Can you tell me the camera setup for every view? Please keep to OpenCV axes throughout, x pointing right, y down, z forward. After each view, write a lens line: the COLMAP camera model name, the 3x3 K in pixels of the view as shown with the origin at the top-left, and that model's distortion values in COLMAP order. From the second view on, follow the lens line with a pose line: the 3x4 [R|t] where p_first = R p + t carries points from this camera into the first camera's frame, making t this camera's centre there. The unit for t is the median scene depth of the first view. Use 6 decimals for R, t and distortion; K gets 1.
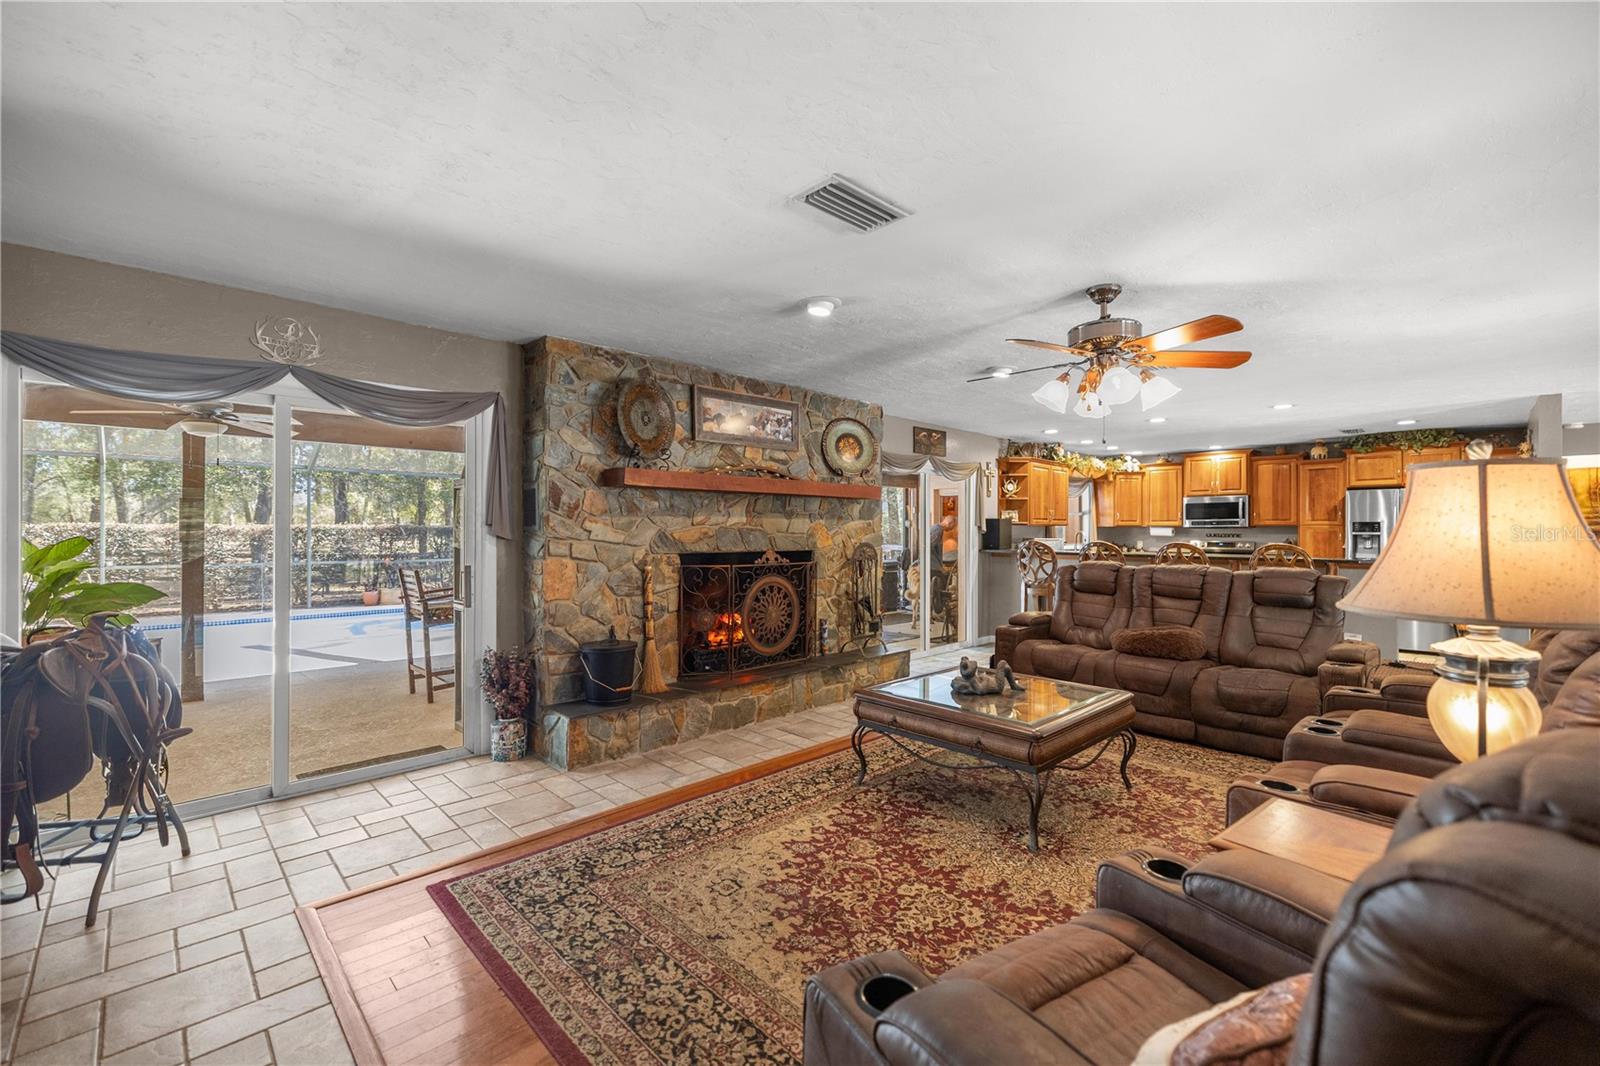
lens RADIAL K [[677.0, 0, 800.2], [0, 677.0, 530.5], [0, 0, 1]] dist [0.003028, 0.000364]
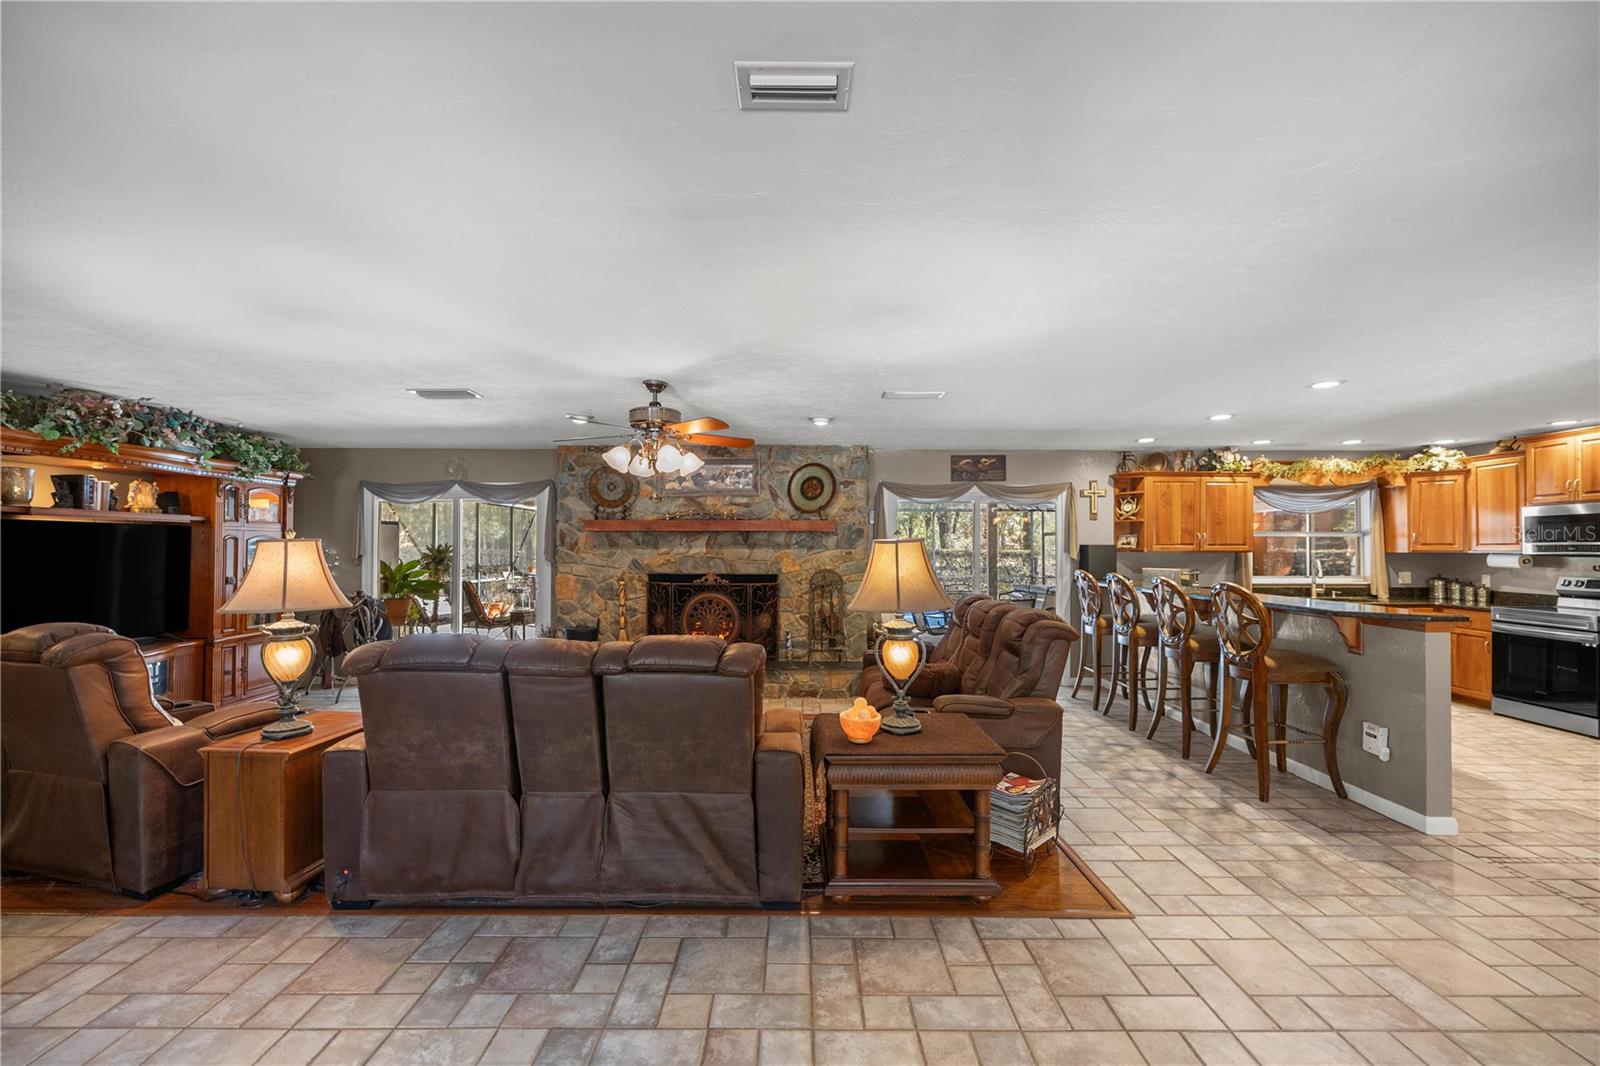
lens RADIAL K [[677.0, 0, 796.8], [0, 677.0, 536.9], [0, 0, 1]] dist [0.003028, 0.000364]
pose [[0.713410, -0.012313, -0.700638, 0.660164], [-0.000235, 0.999841, -0.017812, -0.012420], [0.700747, 0.012872, 0.713294, 0.104618]]
